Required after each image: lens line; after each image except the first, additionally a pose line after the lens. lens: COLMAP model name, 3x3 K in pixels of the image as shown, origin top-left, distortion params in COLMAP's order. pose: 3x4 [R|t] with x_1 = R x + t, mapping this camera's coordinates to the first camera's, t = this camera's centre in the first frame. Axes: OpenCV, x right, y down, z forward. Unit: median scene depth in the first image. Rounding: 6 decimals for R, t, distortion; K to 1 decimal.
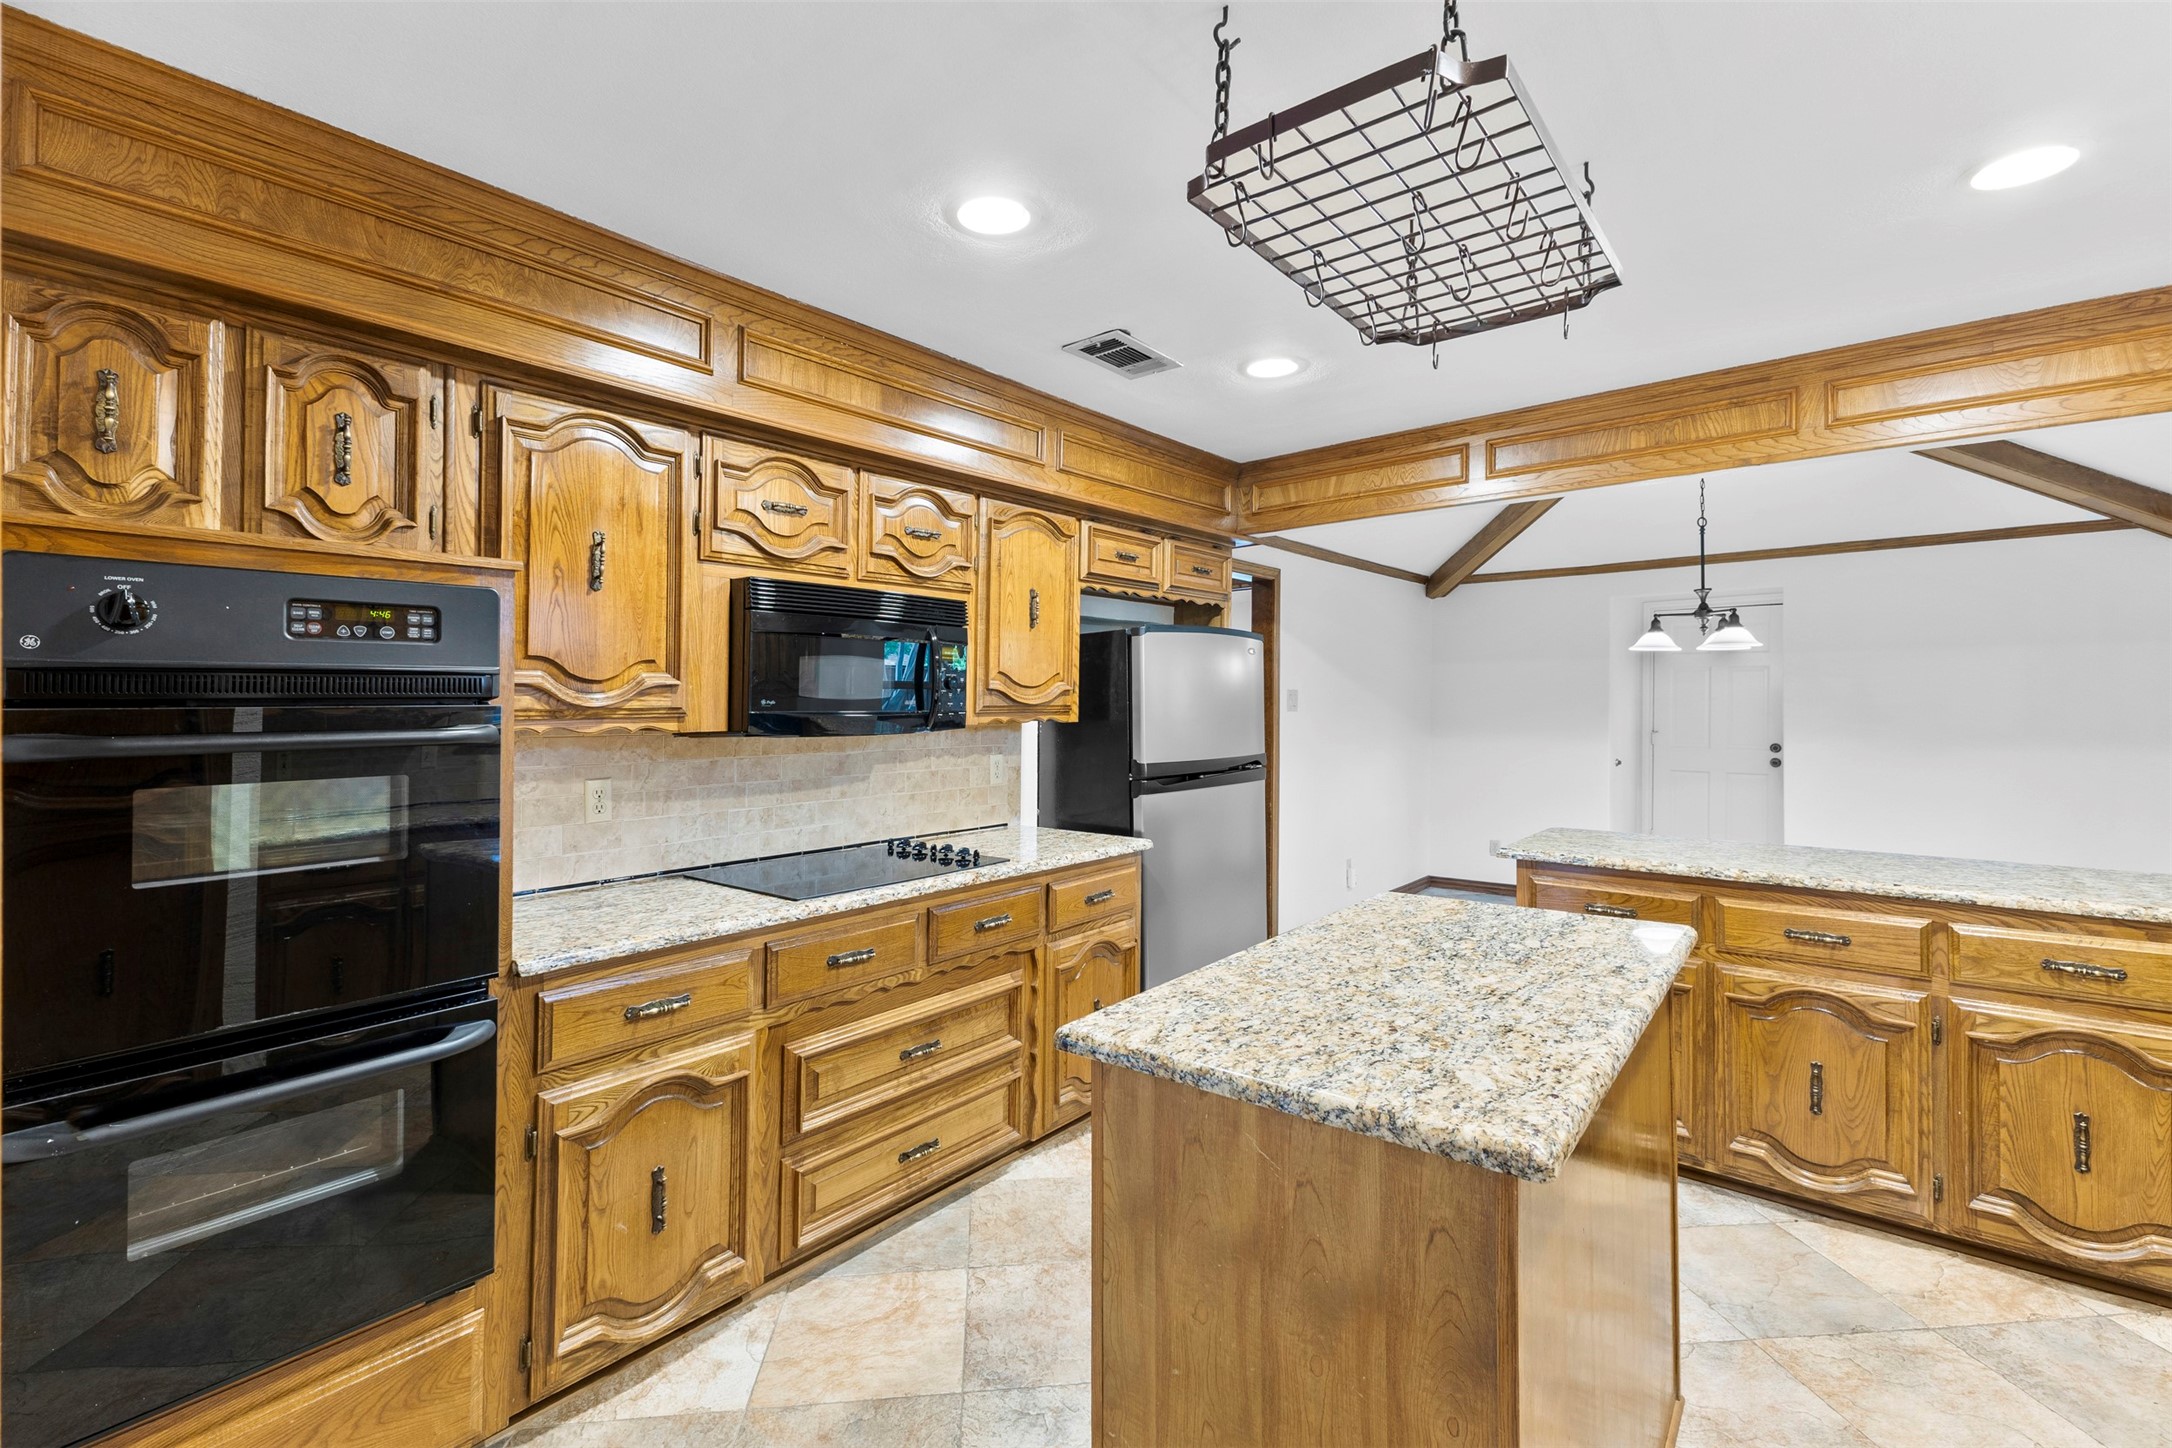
lens RADIAL K [[949.0, 0, 1080.0], [0, 949.0, 611.6], [0, 0, 1]] dist [0.015882, 0.000061]
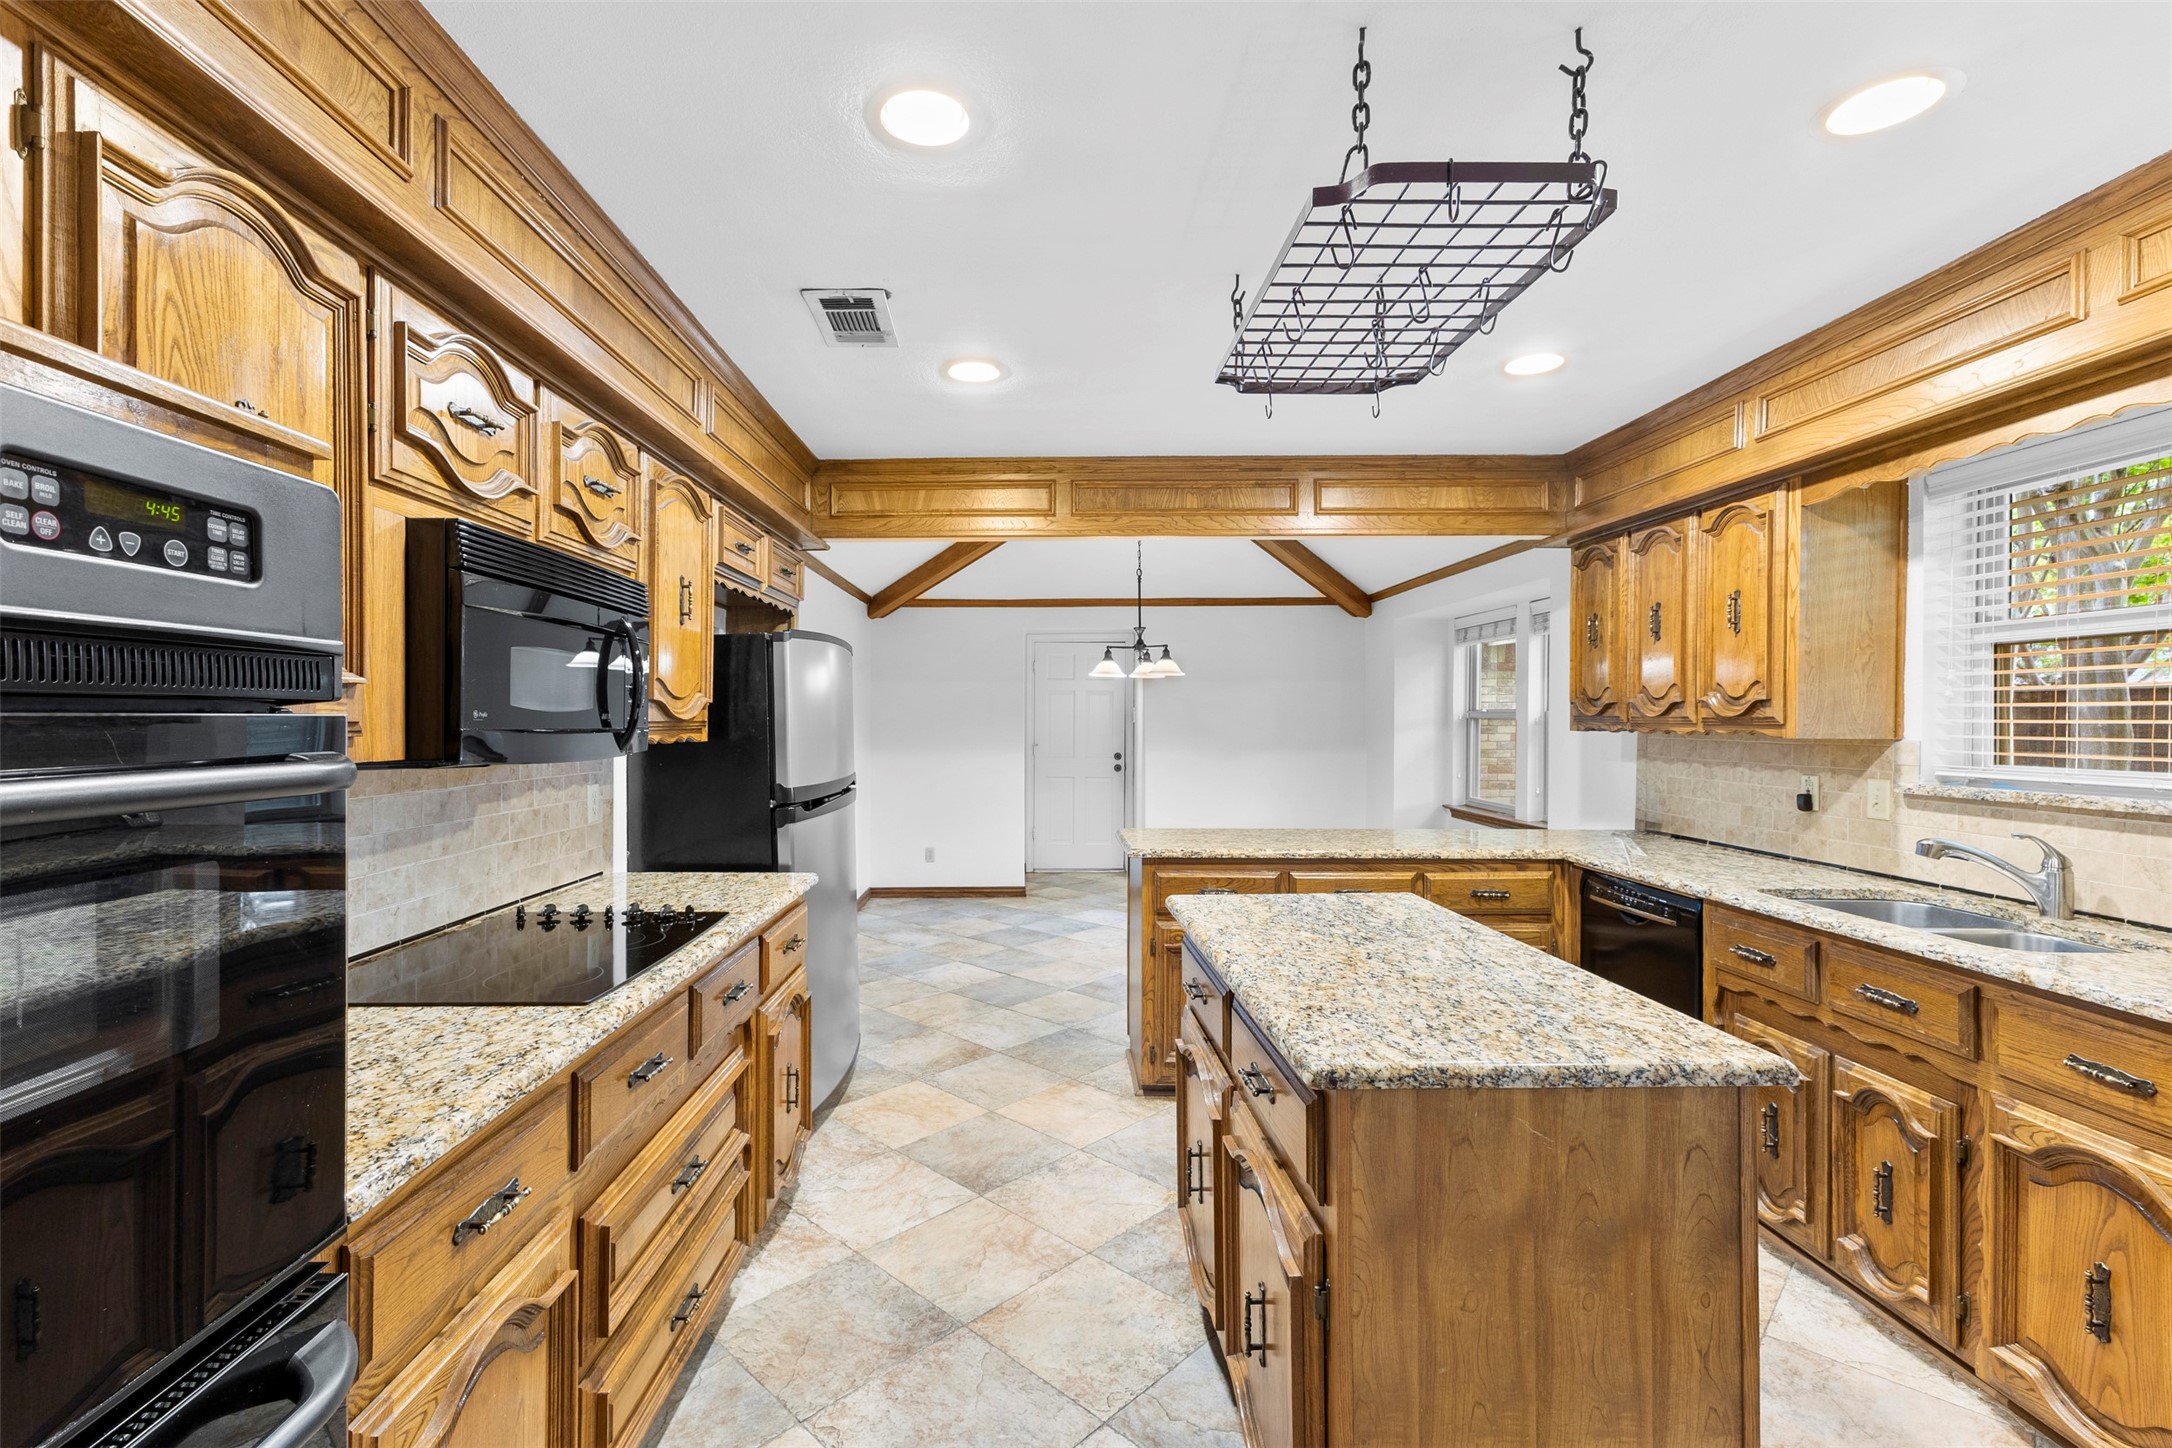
lens RADIAL K [[966.5, 0, 1016.0], [0, 966.5, 655.8], [0, 0, 1]] dist [0.012089, -0.000638]
pose [[0.776807, 0.045834, 0.628068, -0.700887], [-0.063510, 0.997965, 0.005722, 0.042622], [-0.626528, -0.044334, 0.778137, 0.381539]]
